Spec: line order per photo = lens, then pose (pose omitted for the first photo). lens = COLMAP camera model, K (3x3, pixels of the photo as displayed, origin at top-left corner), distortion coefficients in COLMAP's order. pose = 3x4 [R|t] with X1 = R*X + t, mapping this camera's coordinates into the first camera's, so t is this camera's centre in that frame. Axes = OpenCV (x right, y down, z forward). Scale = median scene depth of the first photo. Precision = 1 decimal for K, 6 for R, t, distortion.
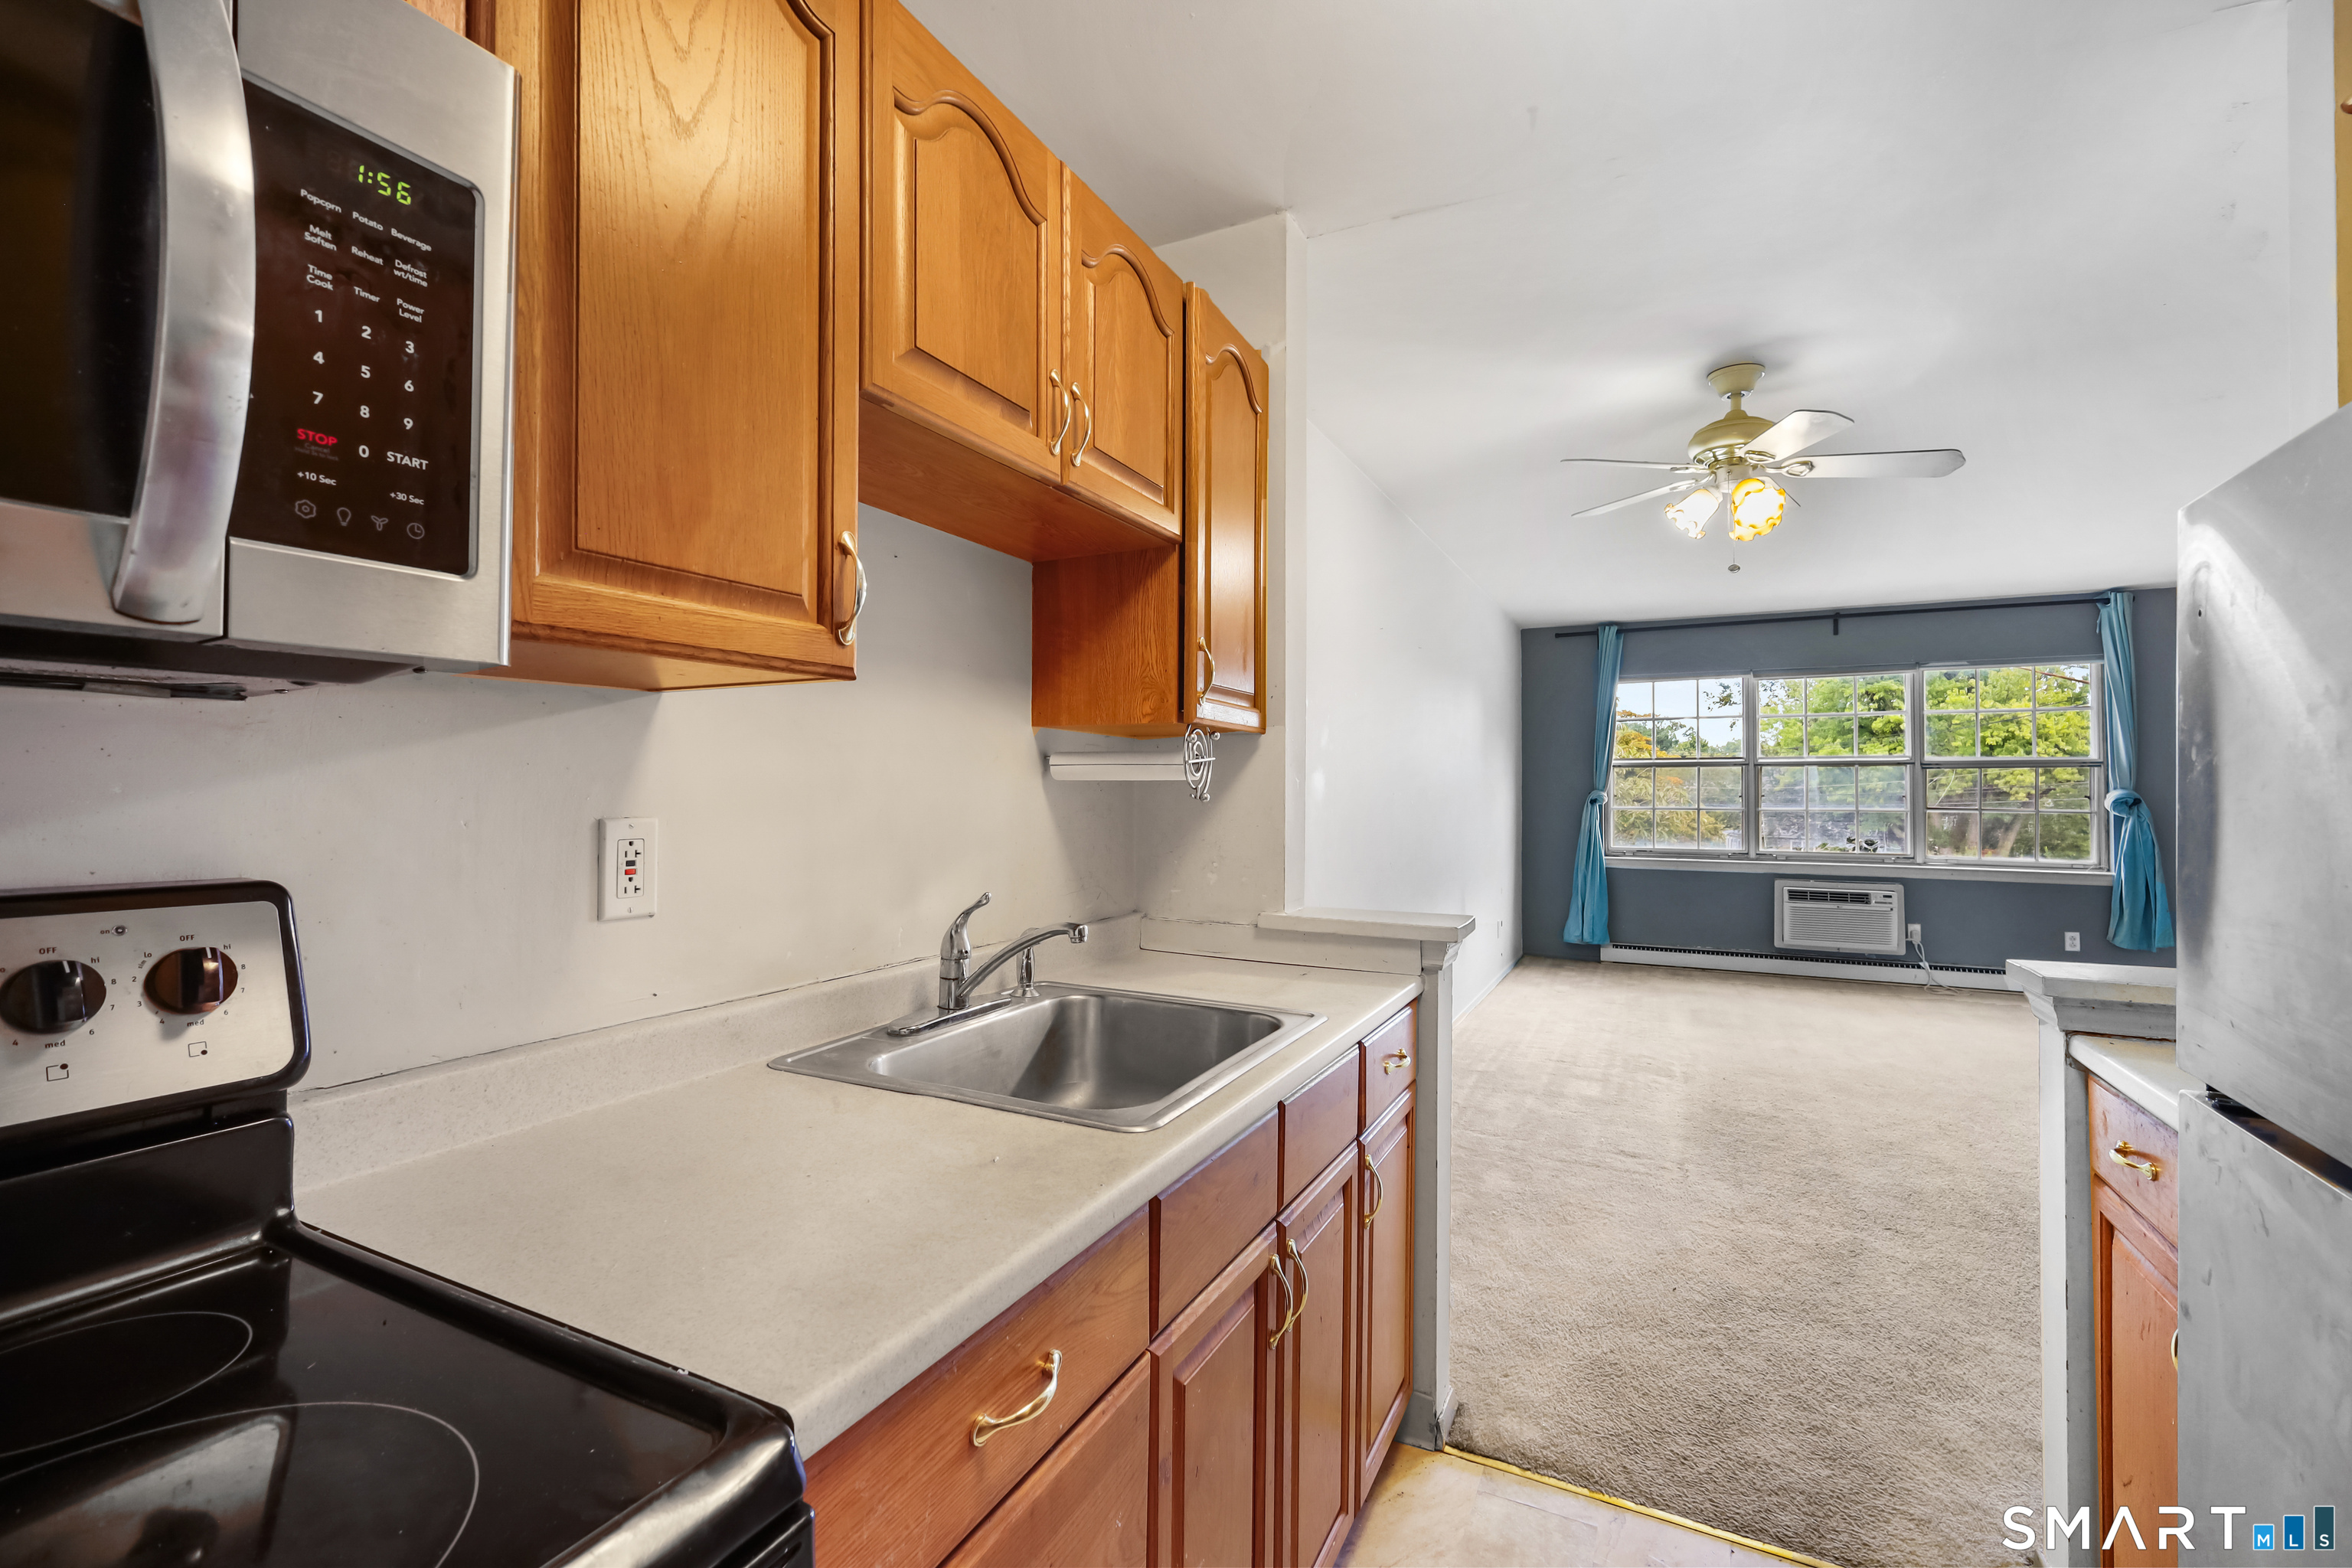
lens RADIAL K [[1018.3, 0, 1175.9], [0, 1018.3, 777.7], [0, 0, 1]] dist [0.003063, 0.000140]
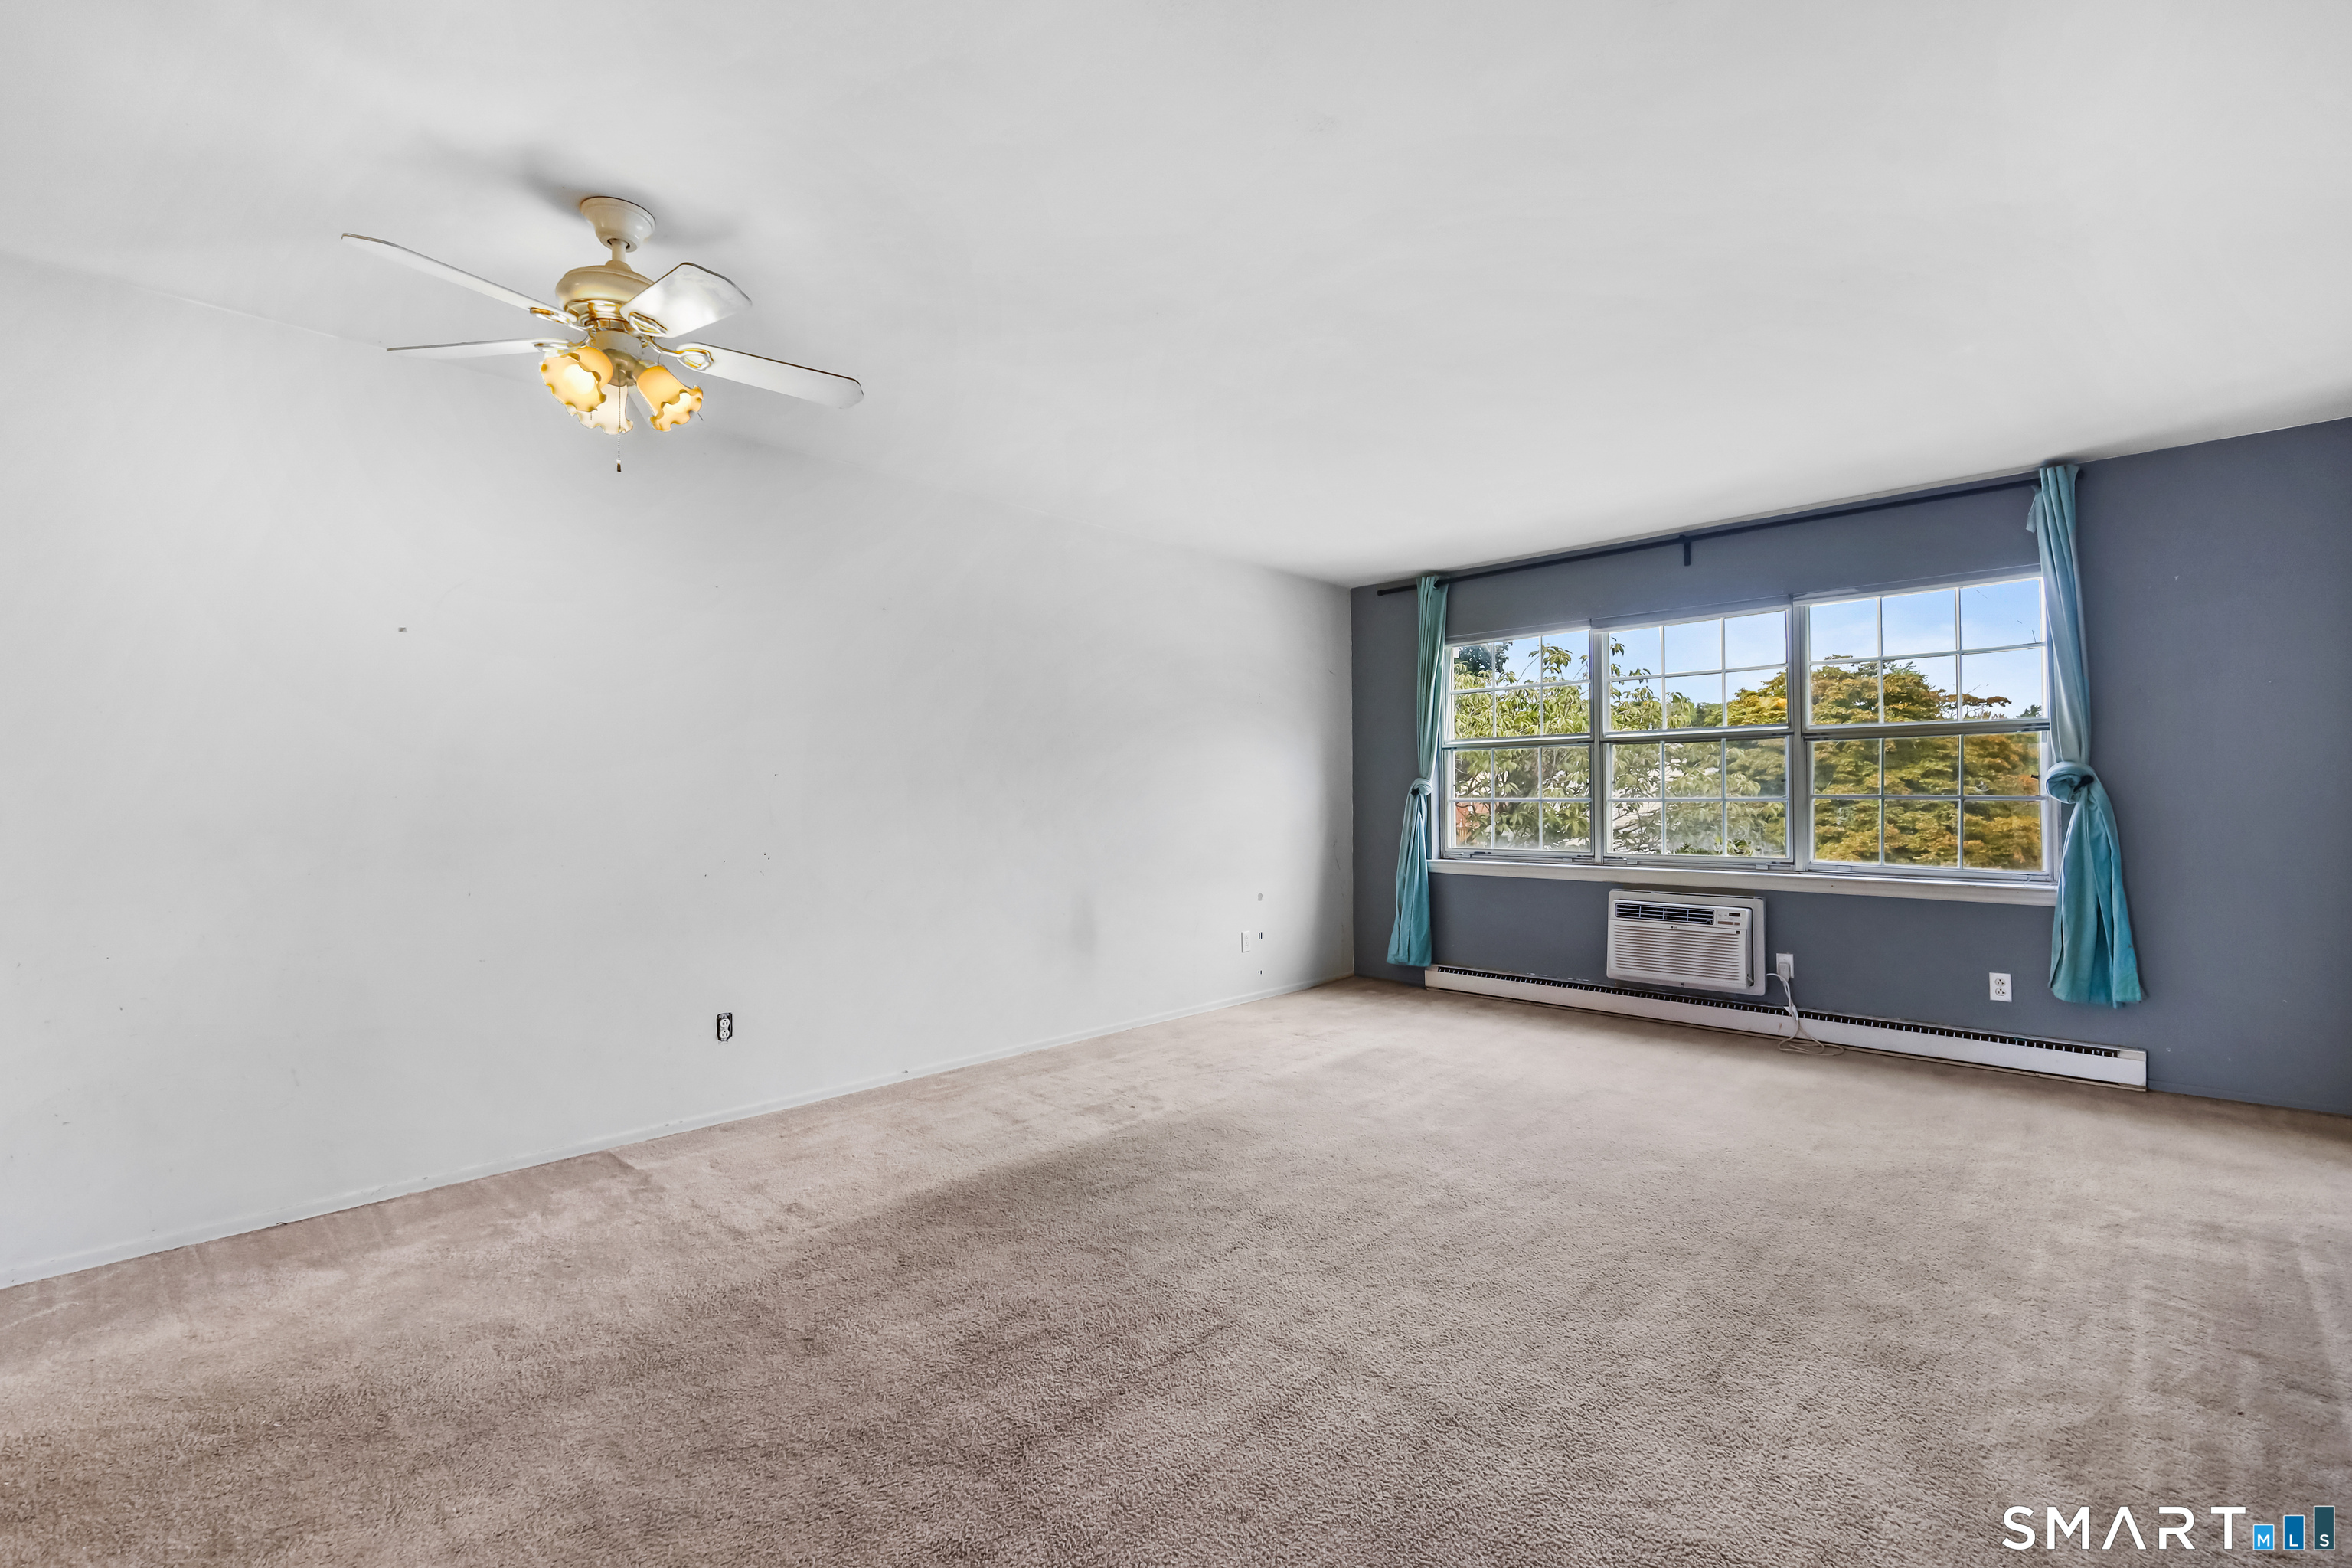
lens RADIAL K [[1030.0, 0, 1180.0], [0, 1030.0, 791.1], [0, 0, 1]] dist [0.001055, 0.000380]
pose [[0.953086, -0.010085, -0.302532, 0.536896], [0.011482, 0.999930, 0.002839, 0.020339], [0.302482, -0.006179, 0.953135, 0.168928]]
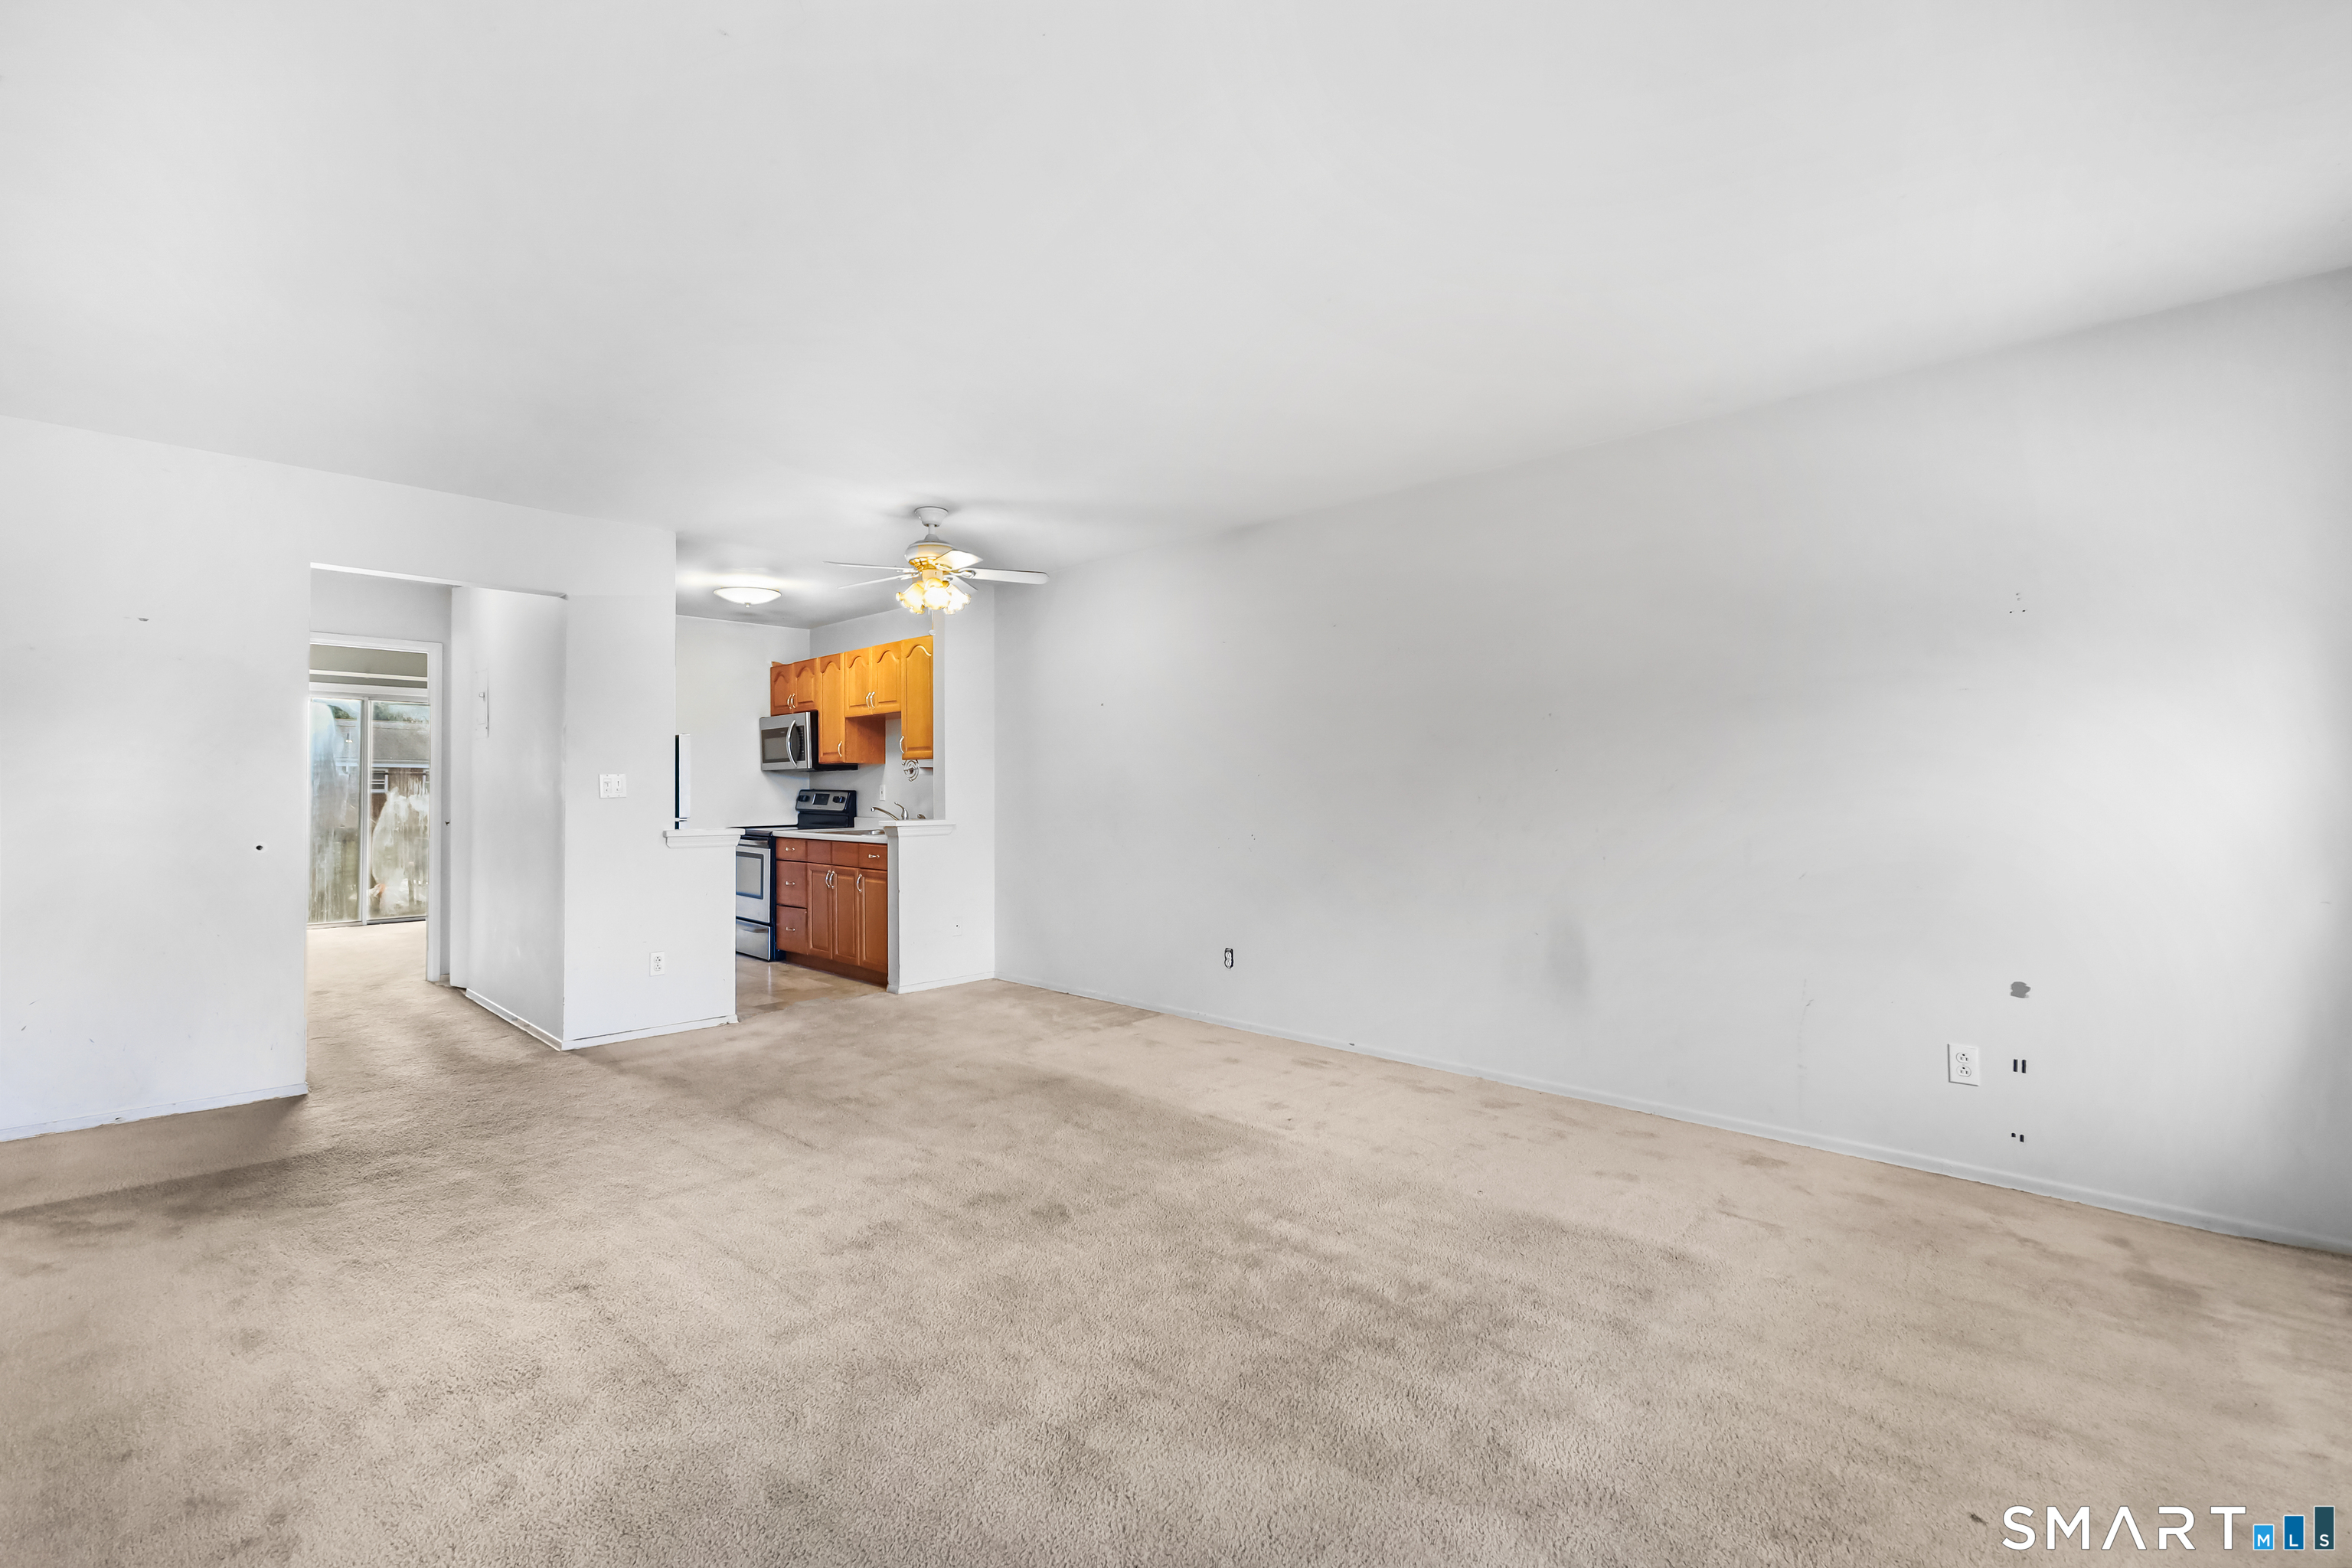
lens RADIAL K [[1018.3, 0, 1175.9], [0, 1018.3, 777.7], [0, 0, 1]] dist [0.003063, 0.000140]
pose [[-0.300675, -0.010777, -0.953666, 0.877729], [0.014899, 0.999761, -0.015996, 0.022502], [0.953610, -0.019018, -0.300443, 0.819532]]
